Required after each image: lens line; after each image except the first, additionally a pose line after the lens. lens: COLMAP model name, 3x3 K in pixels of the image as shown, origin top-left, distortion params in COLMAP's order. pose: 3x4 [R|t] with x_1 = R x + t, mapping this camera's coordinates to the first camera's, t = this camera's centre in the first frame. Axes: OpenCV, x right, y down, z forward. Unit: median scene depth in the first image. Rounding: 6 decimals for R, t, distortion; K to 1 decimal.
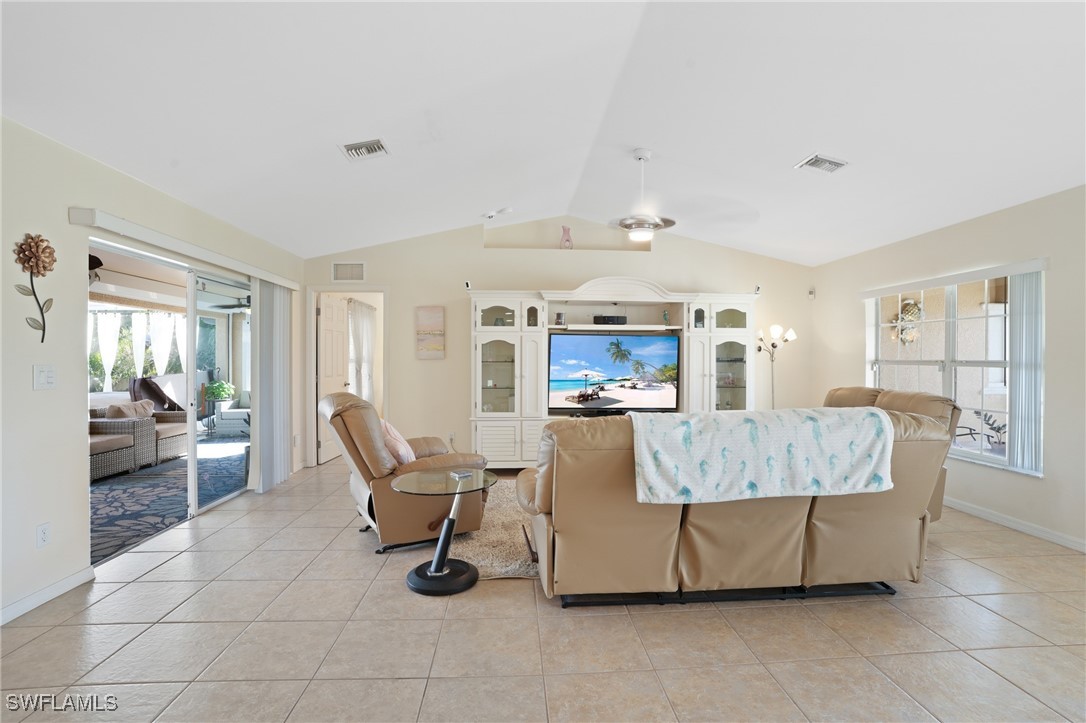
lens RADIAL K [[503.2, 0, 545.8], [0, 503.2, 359.8], [0, 0, 1]] dist [-0.072163, 0.027124]
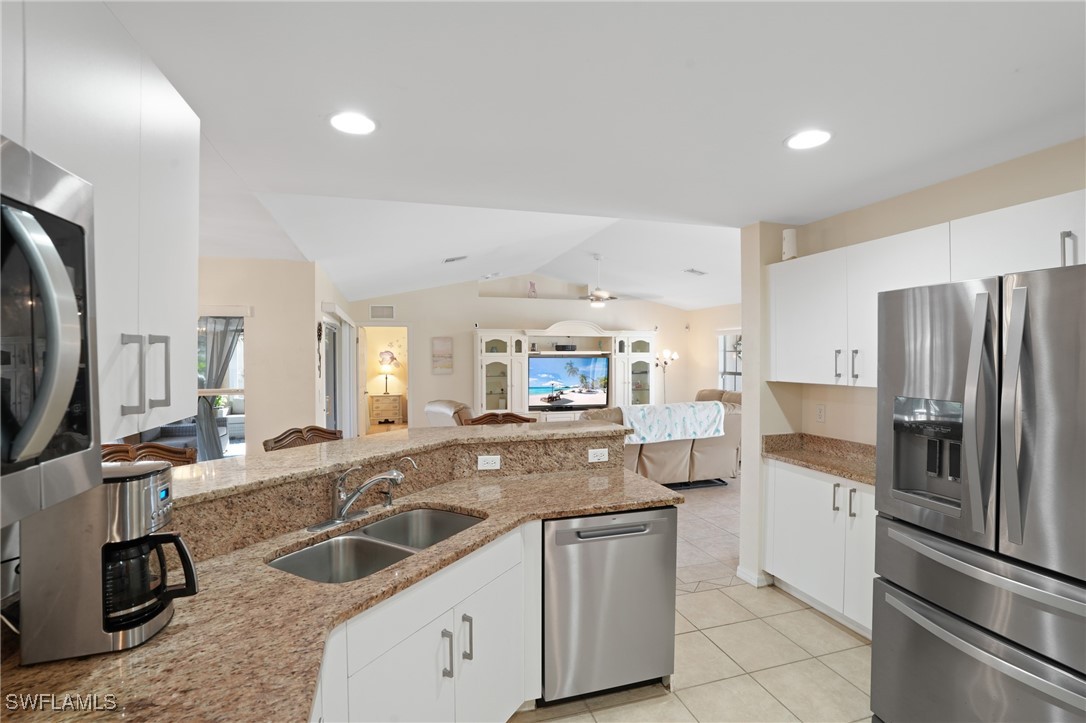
lens RADIAL K [[503.2, 0, 545.8], [0, 503.2, 359.8], [0, 0, 1]] dist [-0.072163, 0.027124]
pose [[0.973670, -0.006877, 0.227858, -0.291971], [0.006278, 0.999975, 0.003352, -0.049420], [-0.227875, -0.001833, 0.973689, -0.496786]]
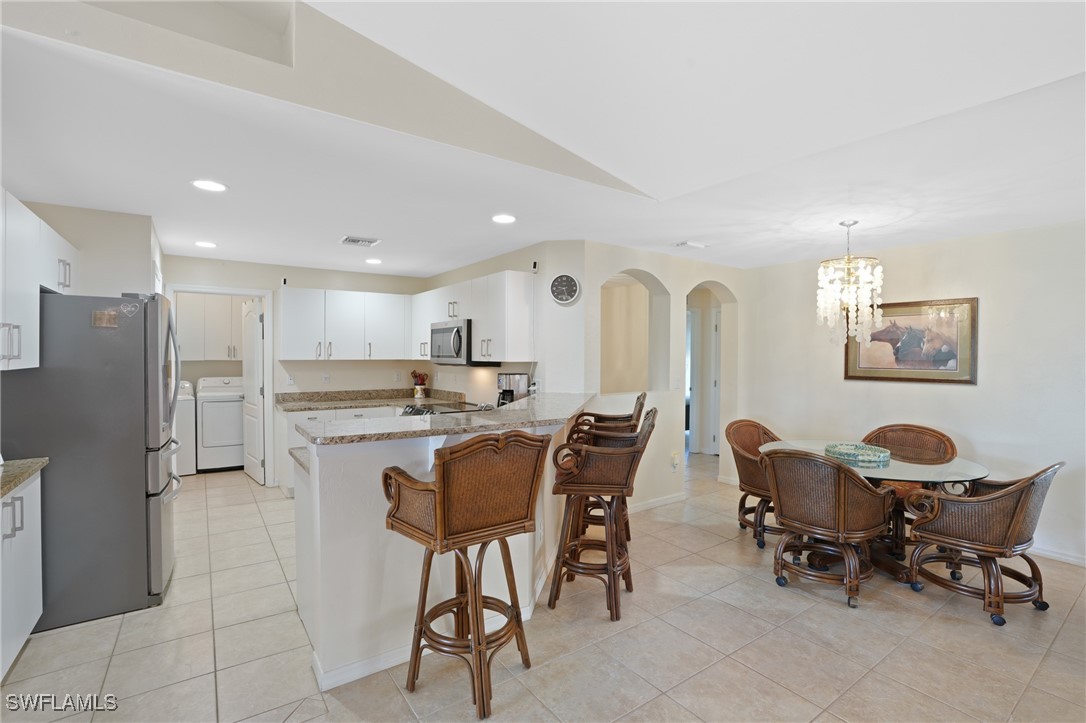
lens RADIAL K [[503.2, 0, 545.8], [0, 503.2, 359.8], [0, 0, 1]] dist [-0.072163, 0.027124]
pose [[-0.851468, -0.000542, -0.524406, -0.047851], [-0.007045, 0.999921, 0.010406, -0.034860], [0.524359, 0.012554, -0.851404, 0.450408]]
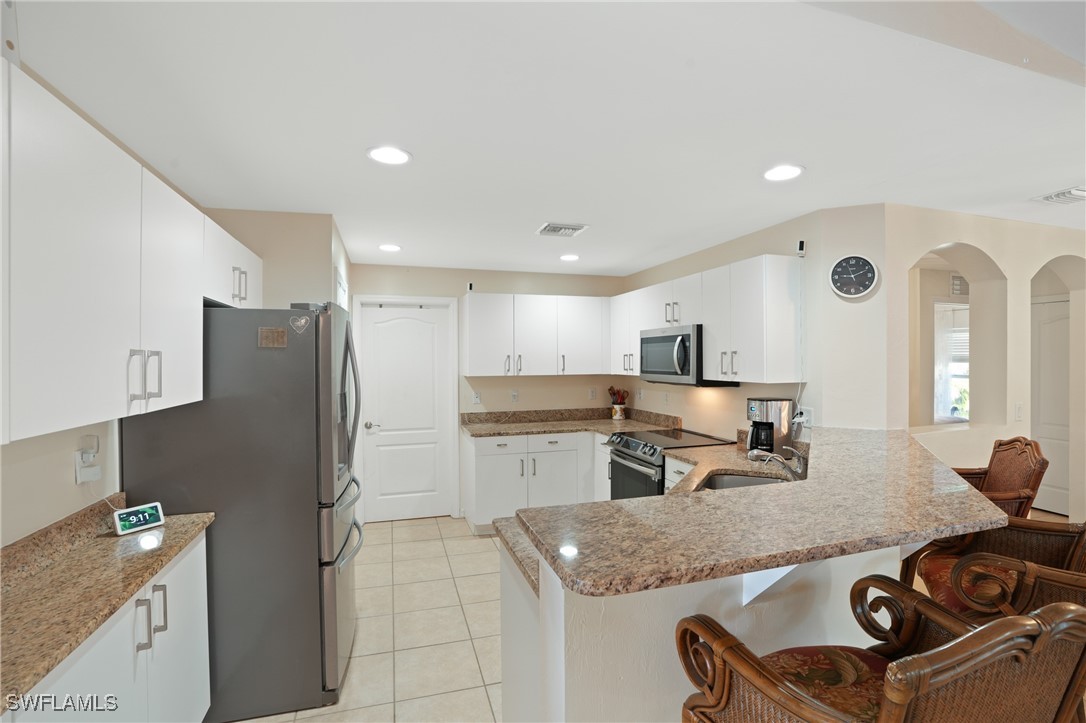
lens RADIAL K [[503.2, 0, 545.8], [0, 503.2, 359.8], [0, 0, 1]] dist [-0.072163, 0.027124]
pose [[-0.972373, 0.002205, -0.233422, -0.043098], [0.001538, 0.999994, 0.003041, -0.050976], [0.233427, 0.002598, -0.972371, 0.230825]]
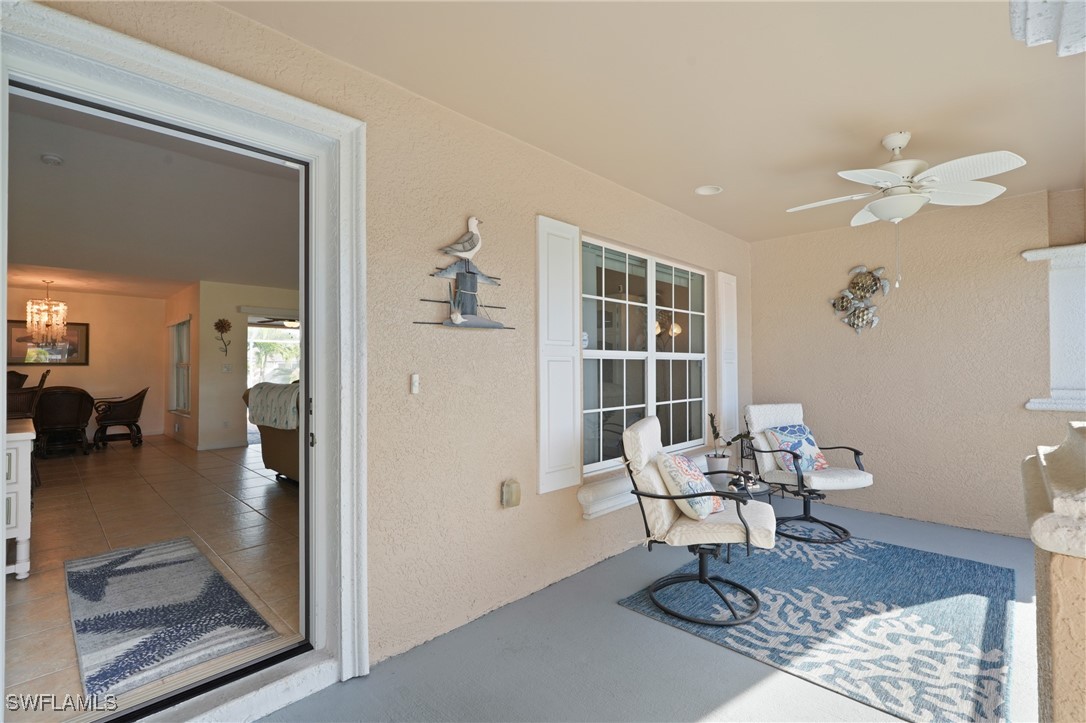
lens RADIAL K [[491.7, 0, 543.0], [0, 491.7, 361.5], [0, 0, 1]] dist [-0.000330, -0.000431]
pose [[0.667535, -0.013496, -0.744456, 1.101286], [0.003440, 0.999881, -0.015042, 0.021256], [0.744571, 0.007480, 0.667502, 0.209132]]
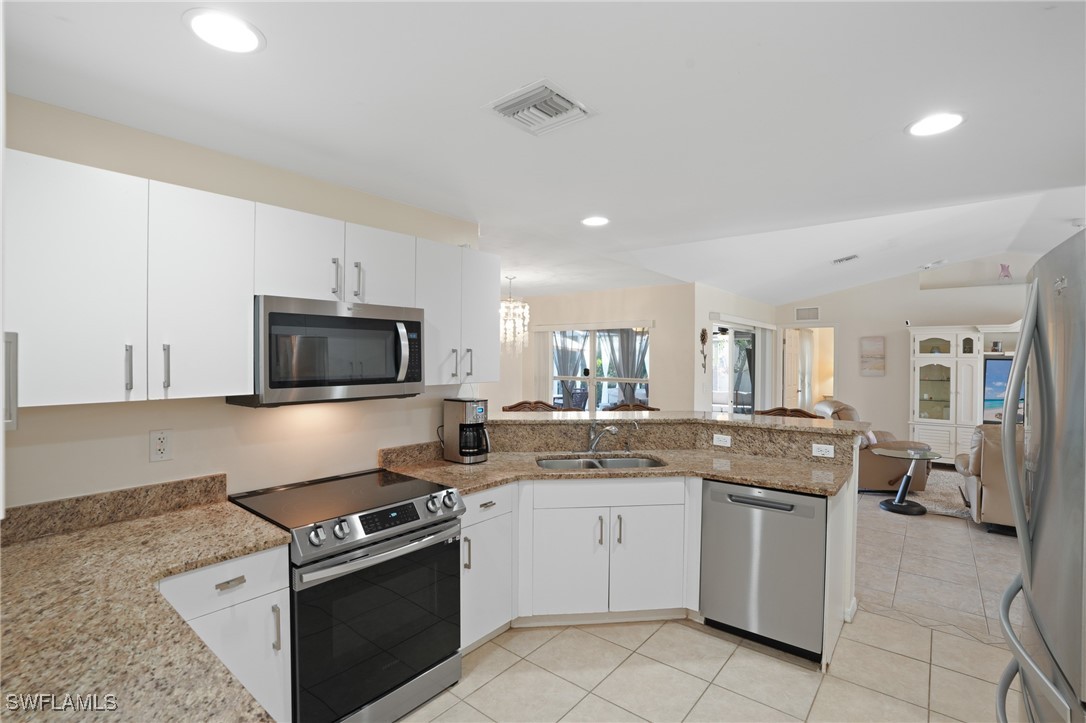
lens RADIAL K [[503.2, 0, 545.8], [0, 503.2, 359.8], [0, 0, 1]] dist [-0.072163, 0.027124]
pose [[0.737140, 0.006413, -0.675710, 0.012688], [-0.005065, 0.999979, 0.003965, -0.049731], [0.675721, 0.000500, 0.737157, -0.610968]]
